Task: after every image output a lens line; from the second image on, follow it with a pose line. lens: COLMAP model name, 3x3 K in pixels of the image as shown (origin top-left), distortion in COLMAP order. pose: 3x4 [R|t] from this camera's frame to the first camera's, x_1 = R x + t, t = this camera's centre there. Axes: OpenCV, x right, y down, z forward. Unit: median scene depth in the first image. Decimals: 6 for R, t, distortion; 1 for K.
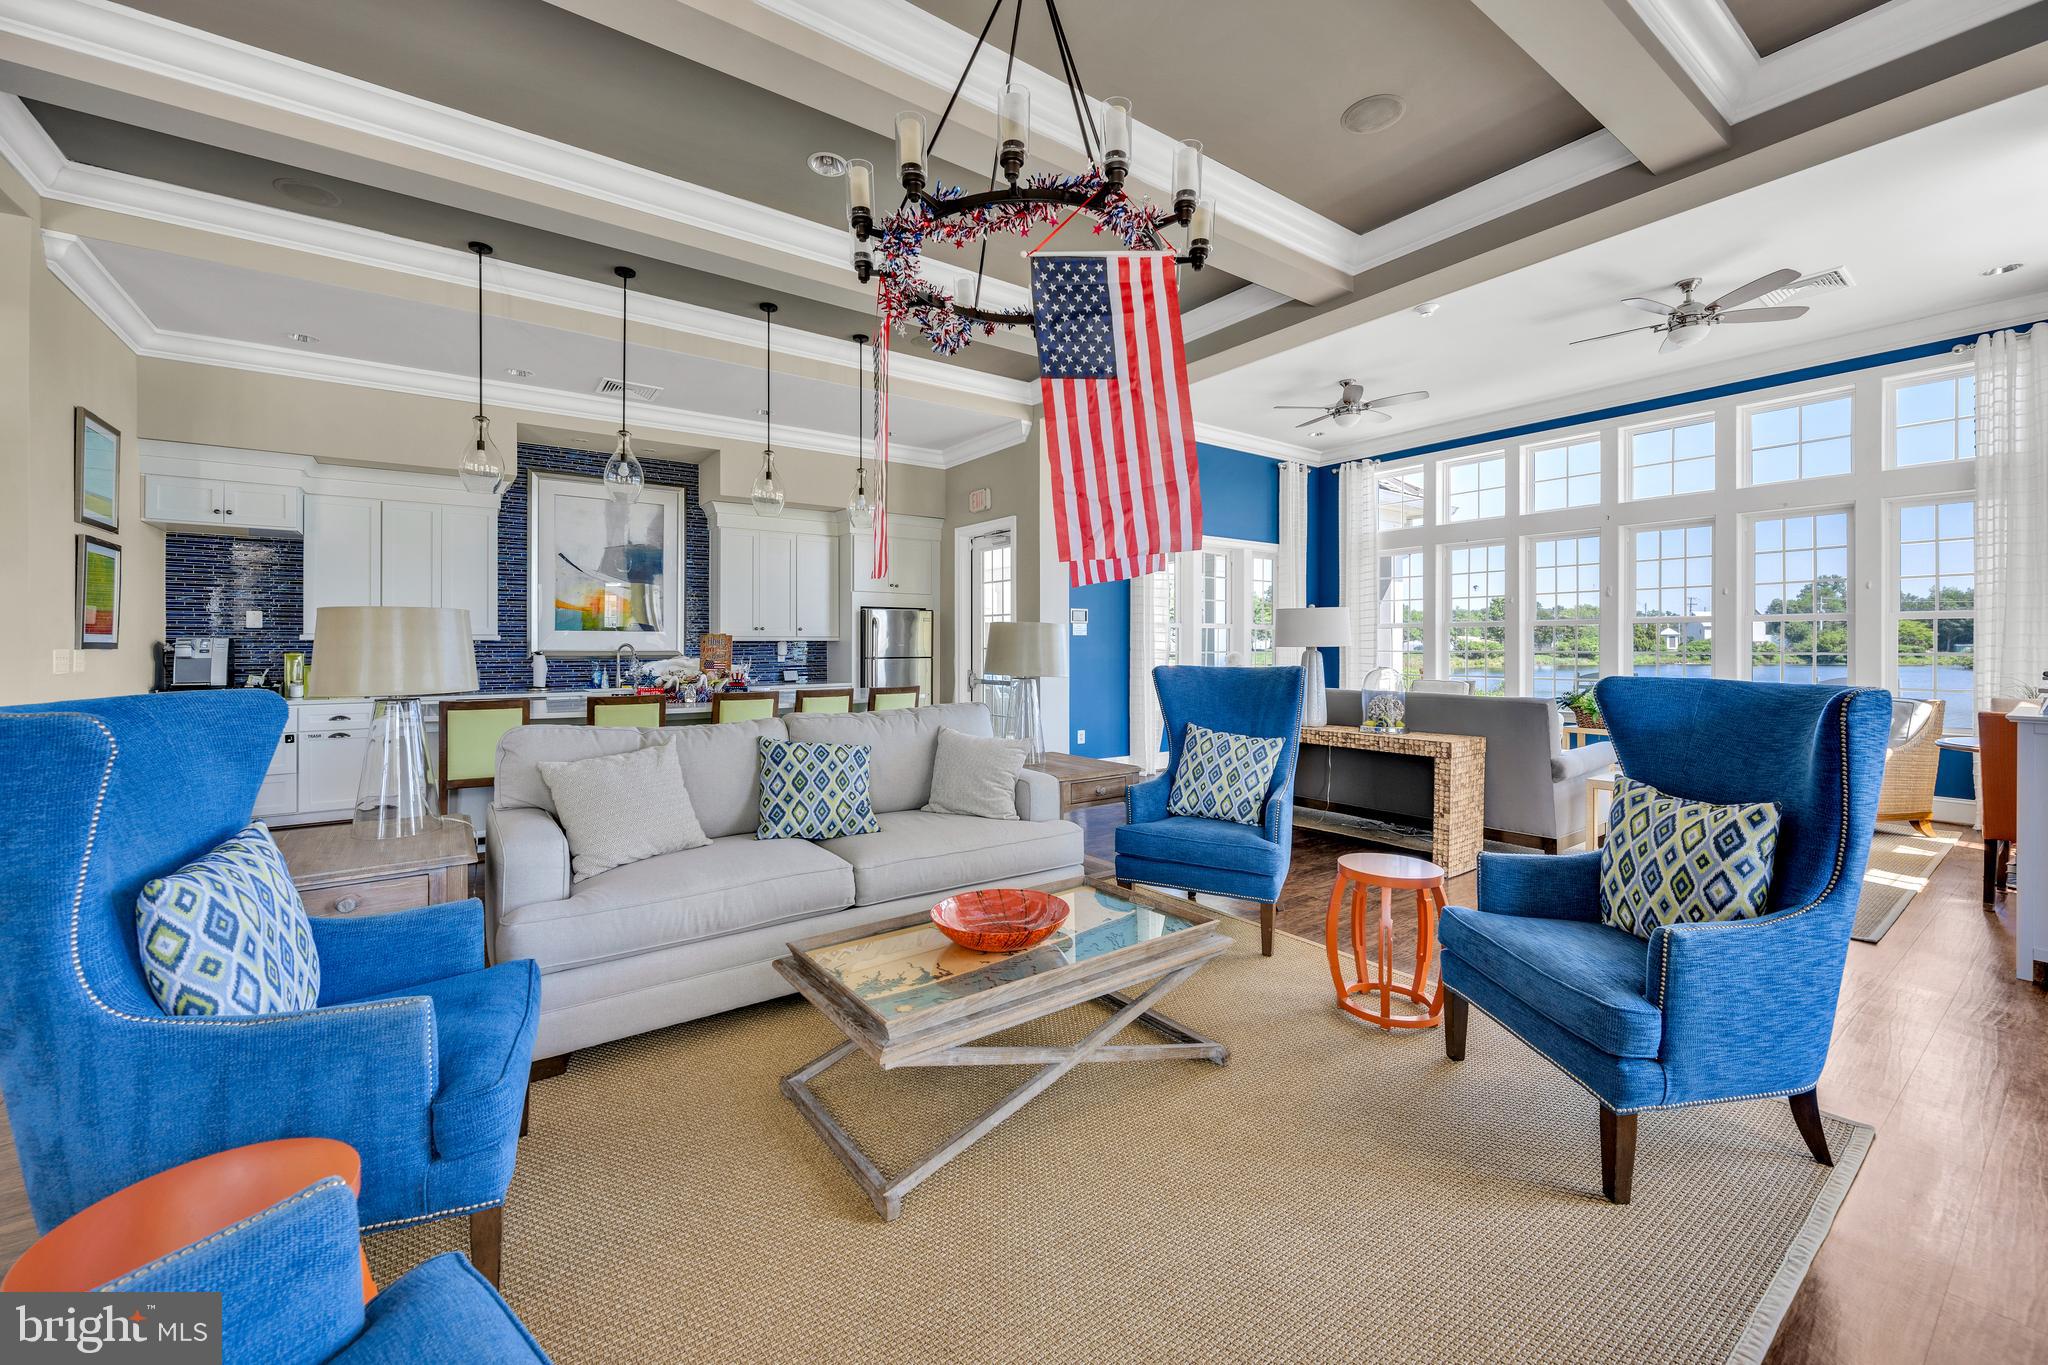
lens RADIAL K [[822.7, 0, 1023.8], [0, 822.7, 645.4], [0, 0, 1]] dist [0.000039, -0.000001]
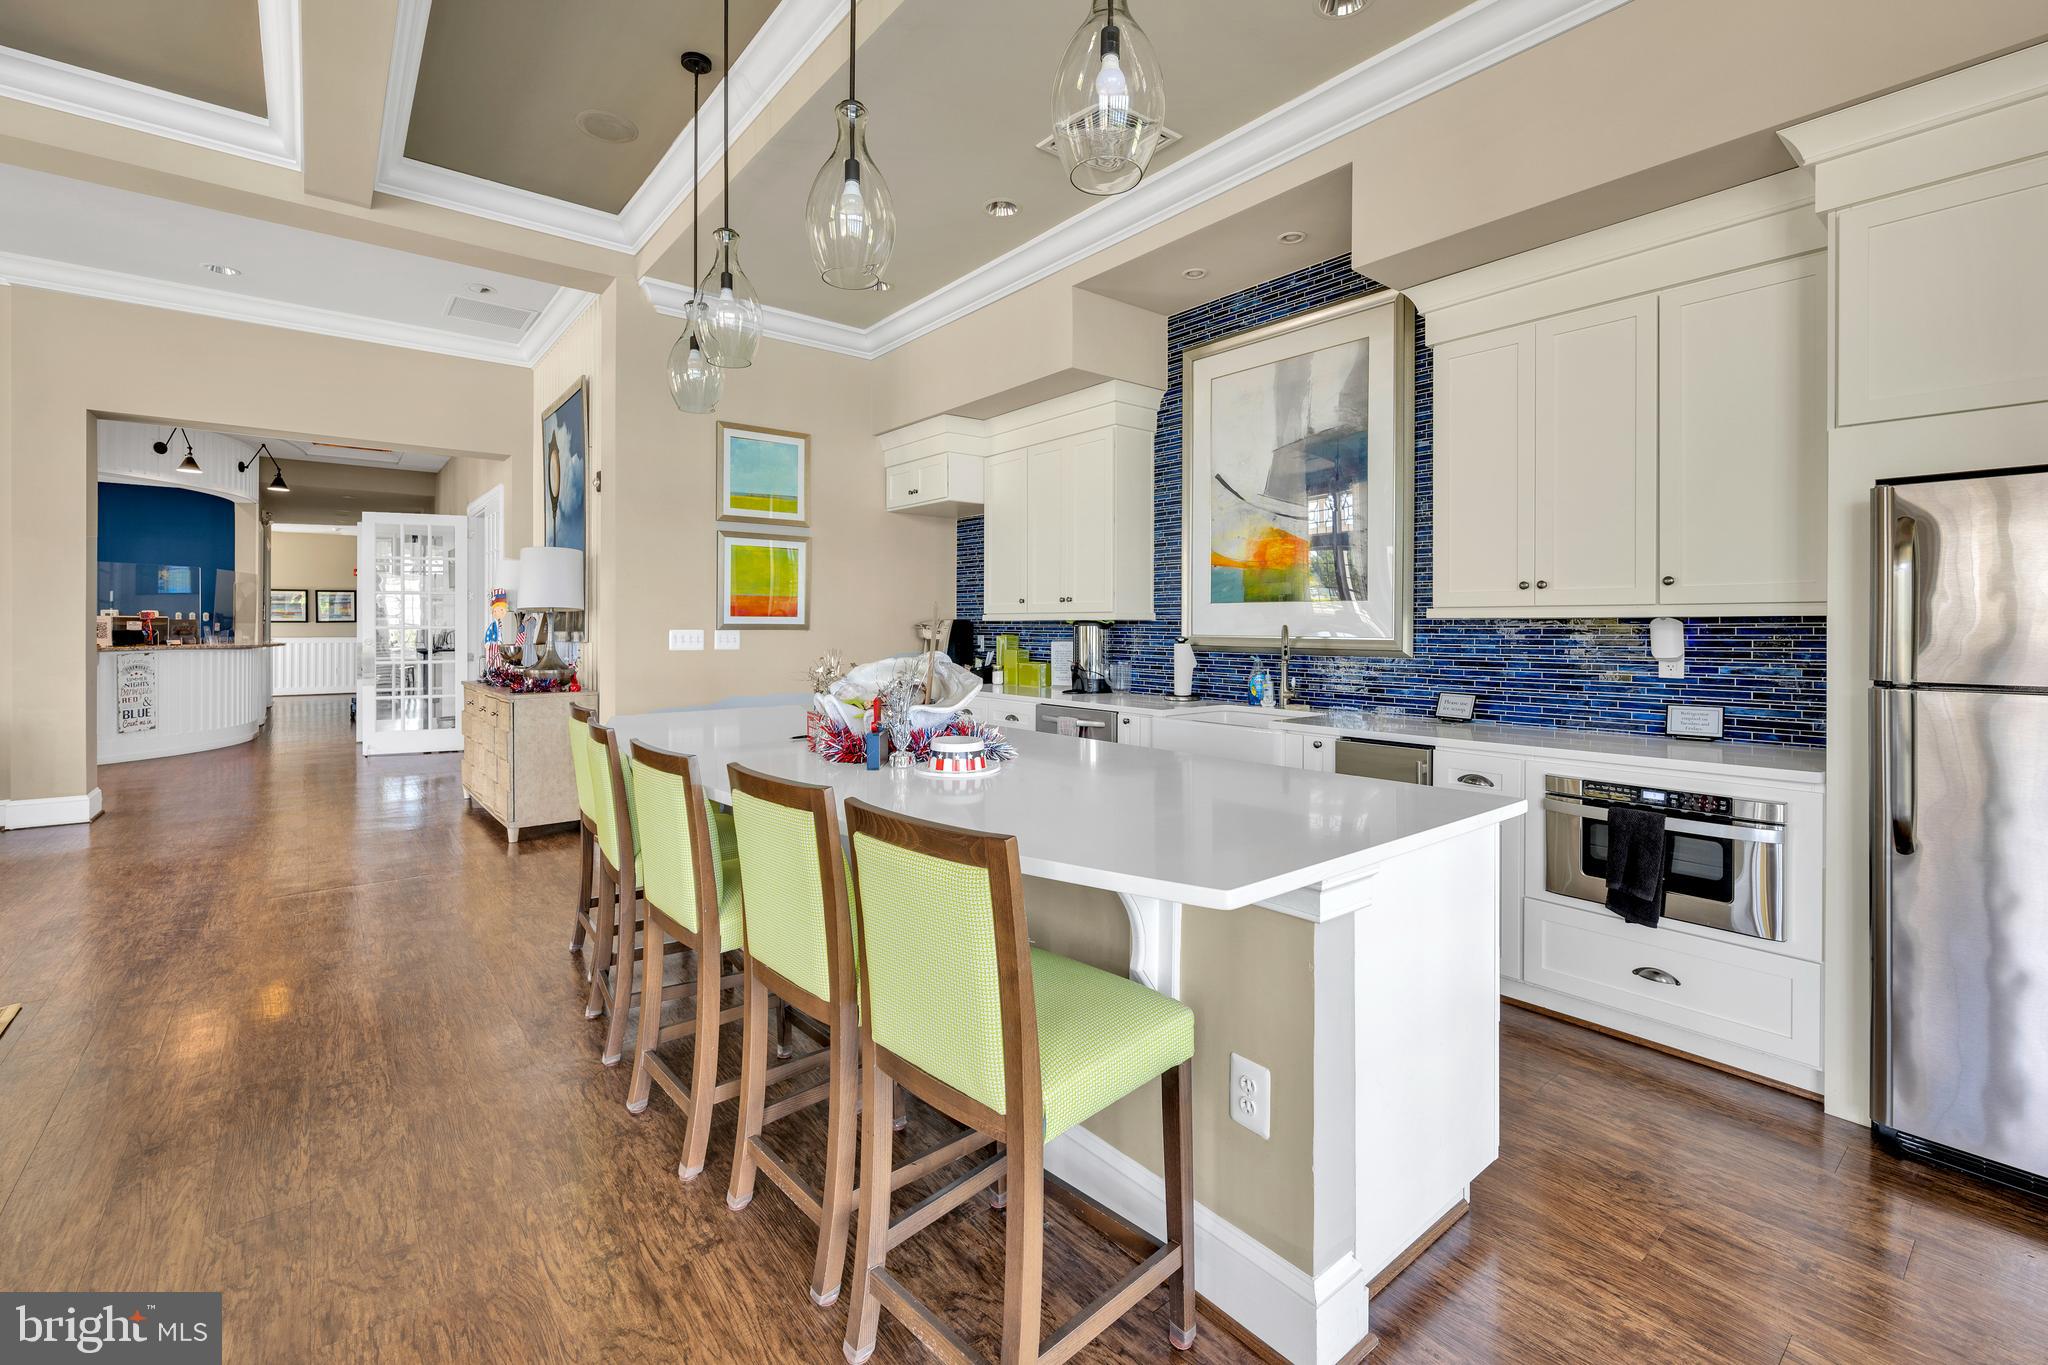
lens RADIAL K [[874.6, 0, 1023.8], [0, 874.6, 622.8], [0, 0, 1]] dist [-0.000571, -0.000062]
pose [[0.059090, -0.003067, -0.998248, 0.065343], [-0.001687, 0.999994, -0.003172, -0.001139], [0.998251, 0.001871, 0.059084, 0.812930]]
